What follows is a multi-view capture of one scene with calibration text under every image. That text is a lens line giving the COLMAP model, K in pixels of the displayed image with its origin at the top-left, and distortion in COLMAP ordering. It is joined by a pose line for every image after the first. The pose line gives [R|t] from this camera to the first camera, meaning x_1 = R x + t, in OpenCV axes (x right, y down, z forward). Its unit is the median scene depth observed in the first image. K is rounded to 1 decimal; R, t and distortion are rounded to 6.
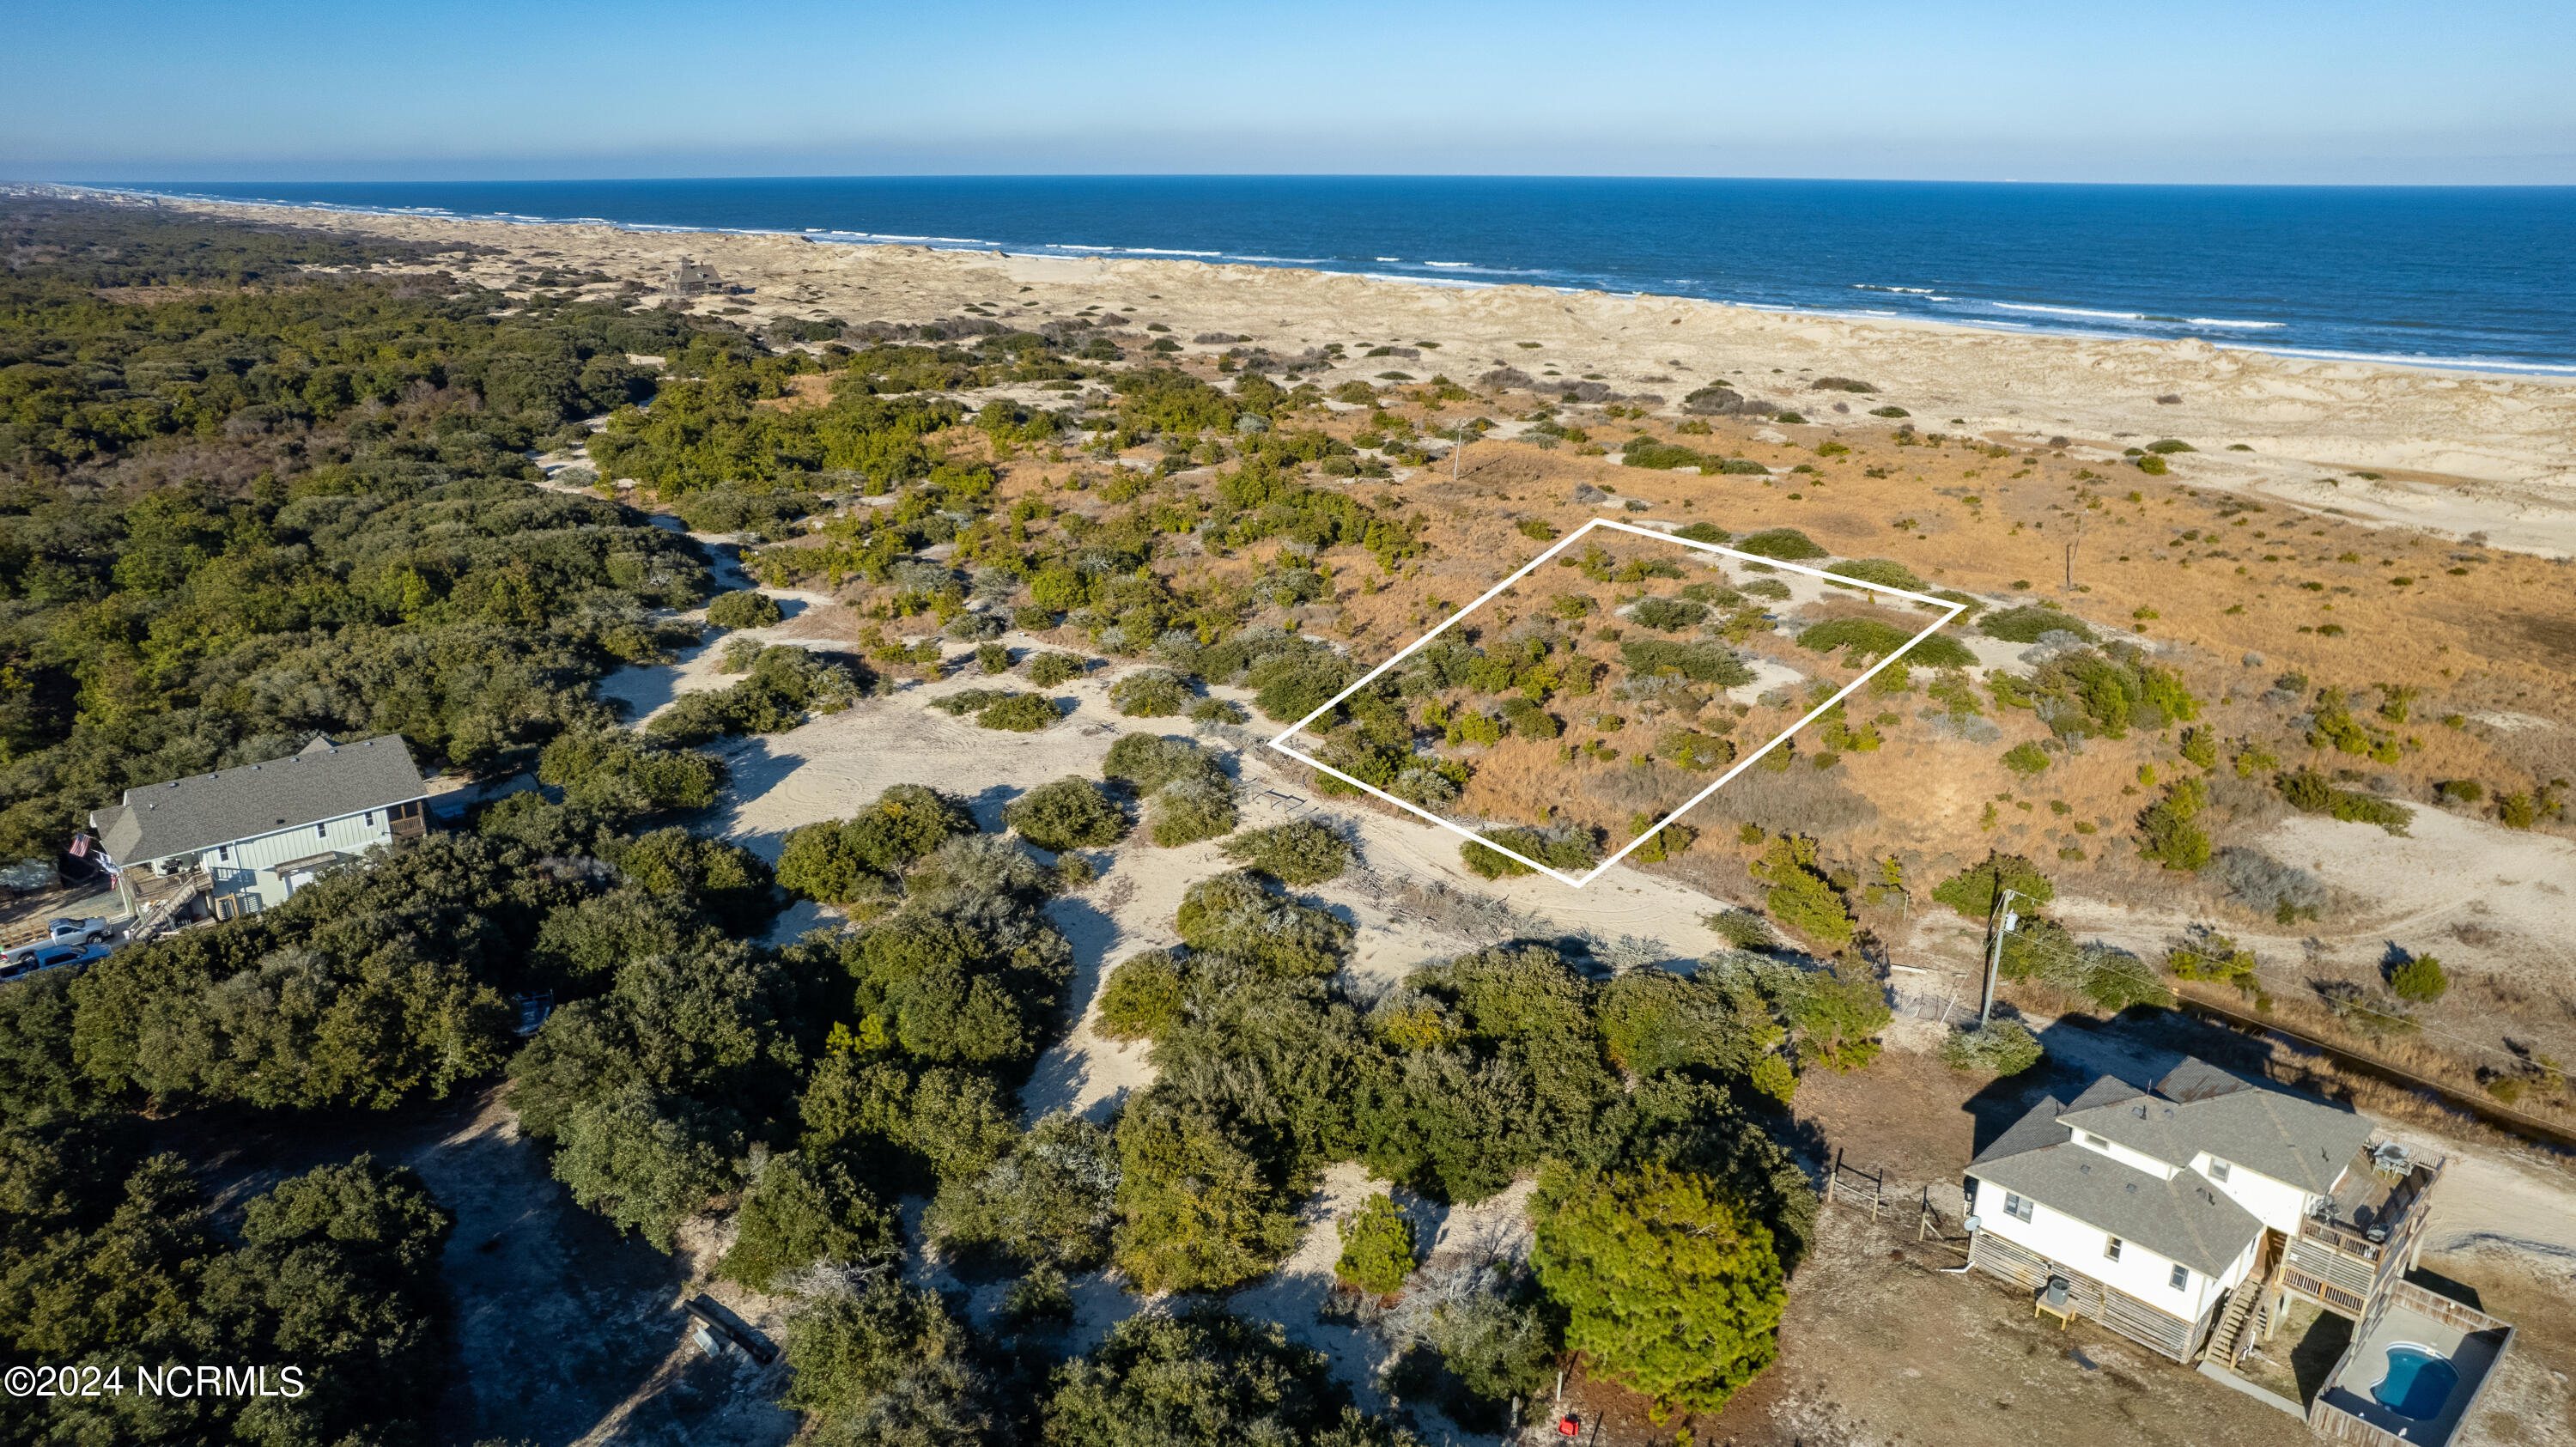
lens RADIAL K [[1665.7, 0, 1288.0], [0, 1665.7, 723.5], [0, 0, 1]] dist [-0.077900, 0.067791]
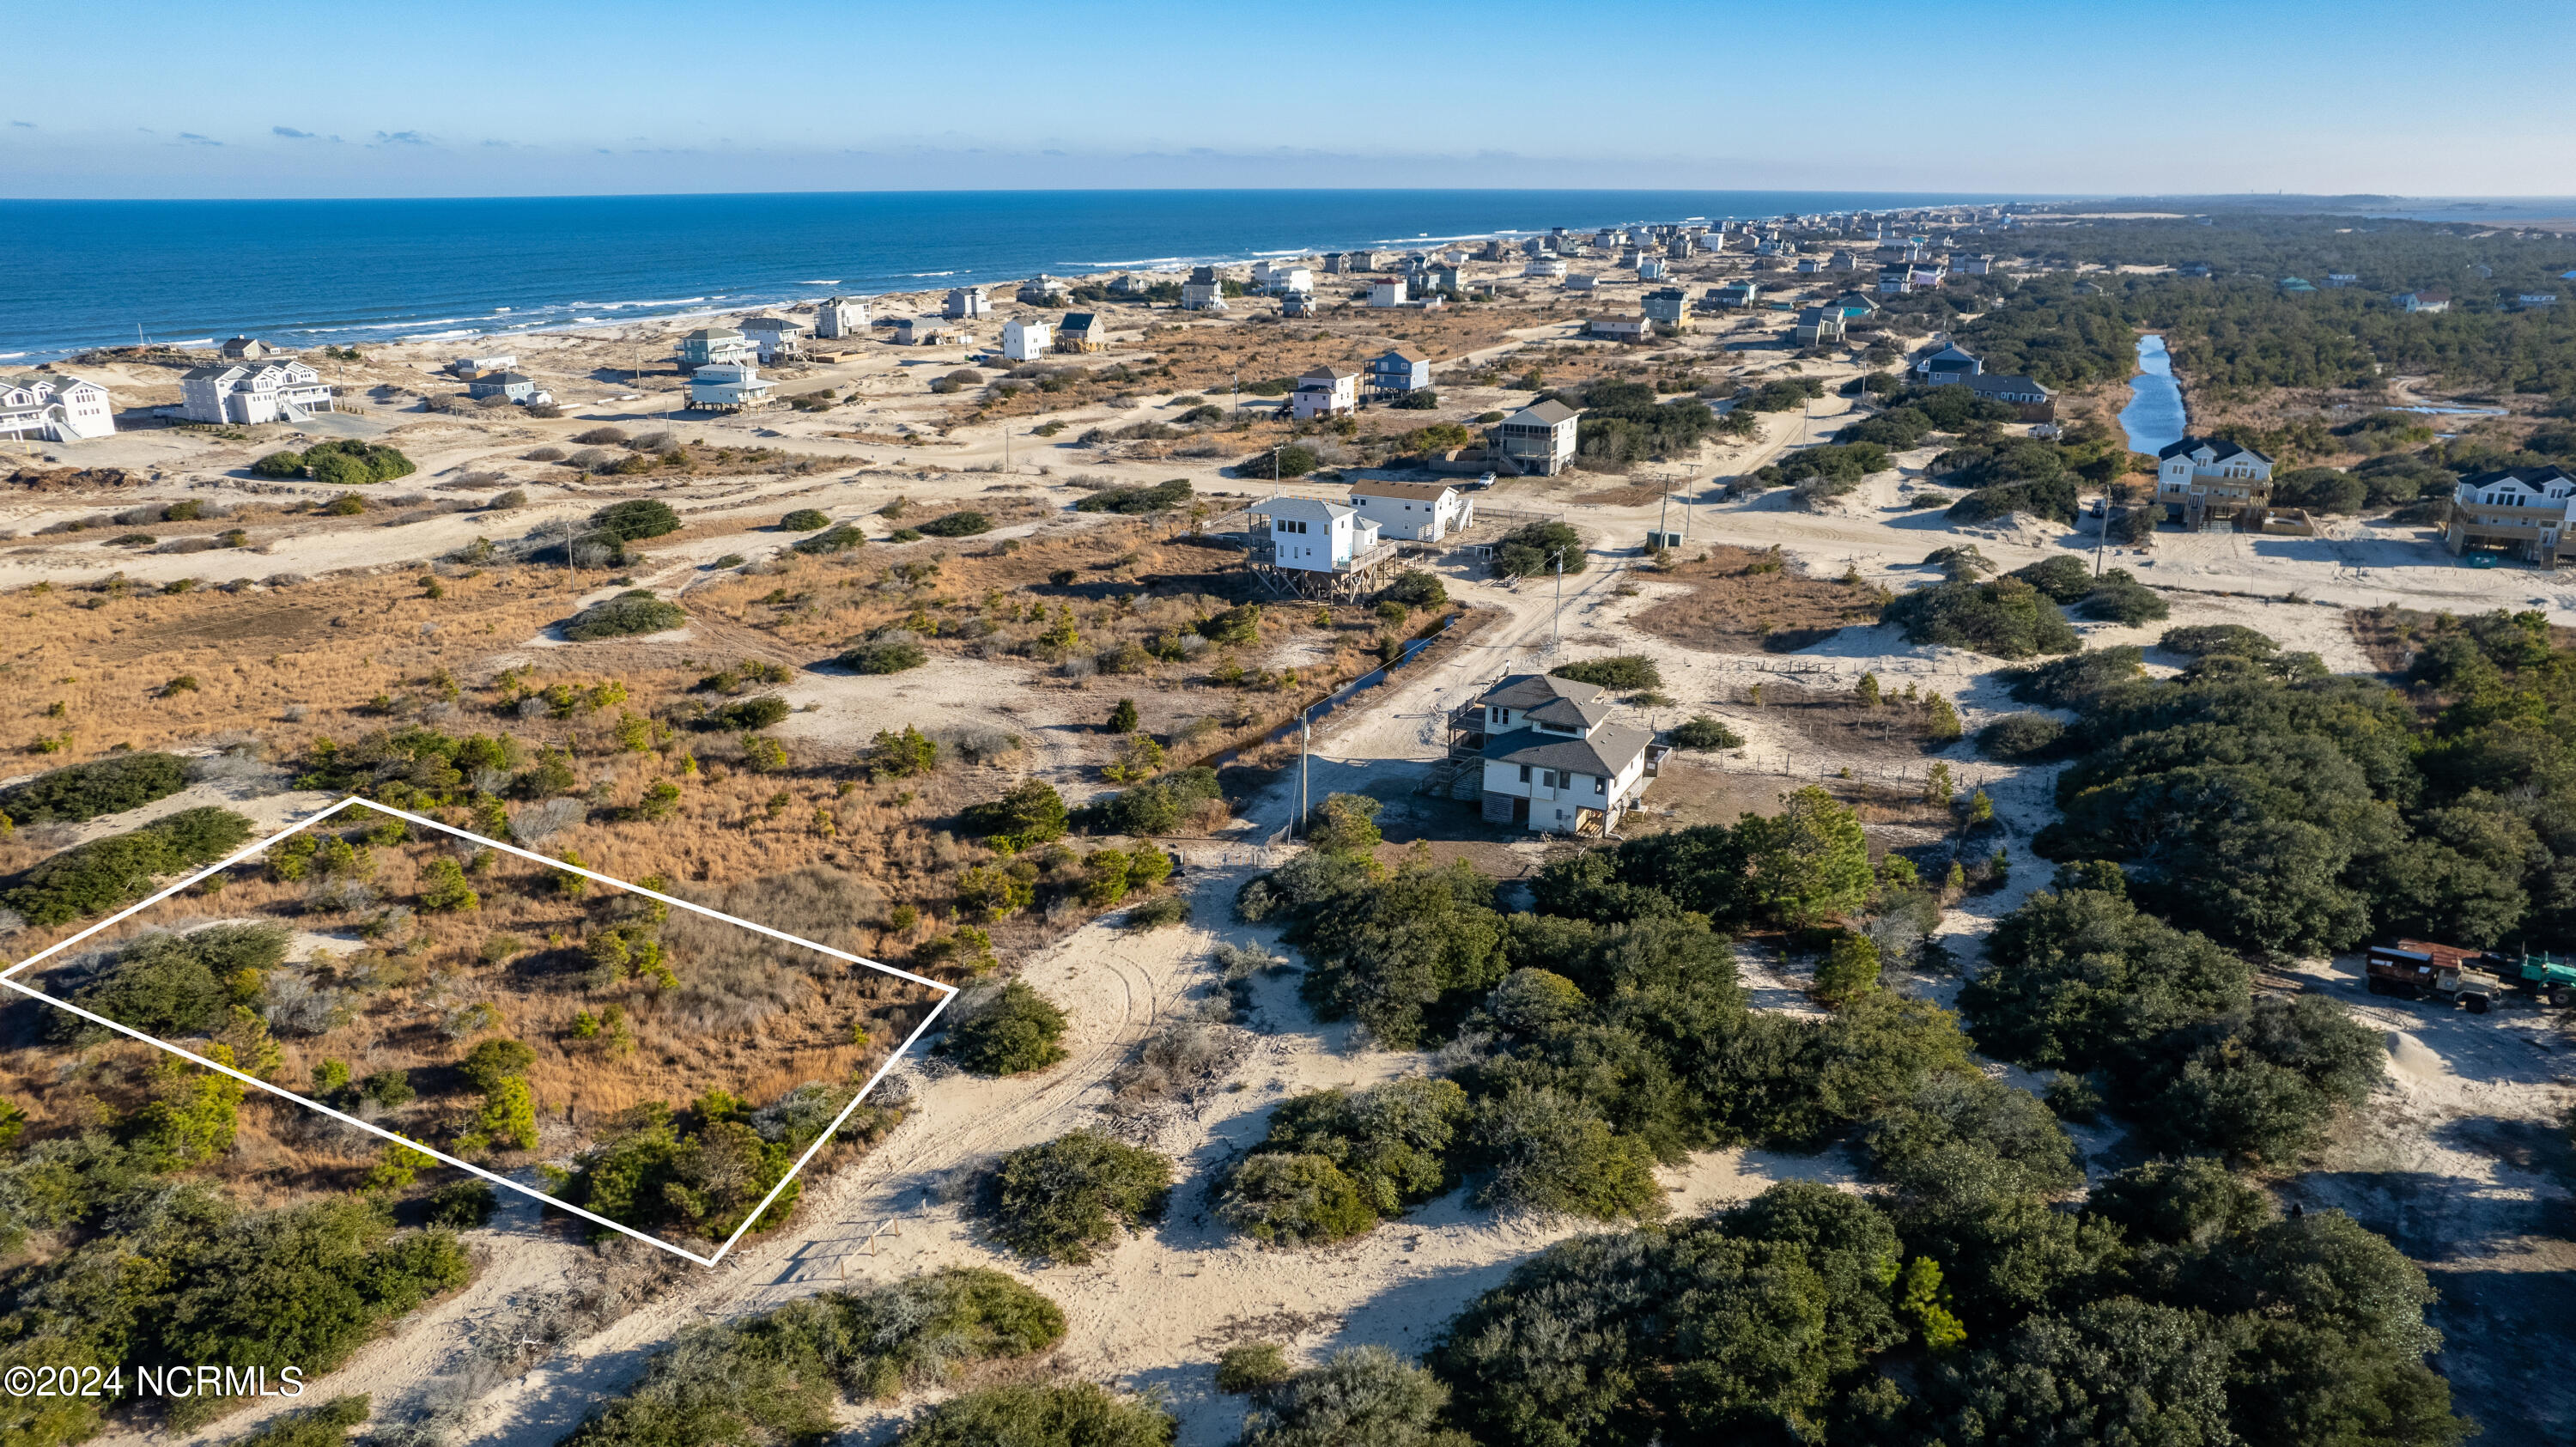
lens RADIAL K [[1665.7, 0, 1288.0], [0, 1665.7, 723.5], [0, 0, 1]] dist [-0.077900, 0.067791]
pose [[-0.347448, -0.294554, 0.890235, -0.482021], [0.299325, 0.864874, 0.402986, -0.279704], [-0.888642, 0.406486, -0.212332, 0.849542]]
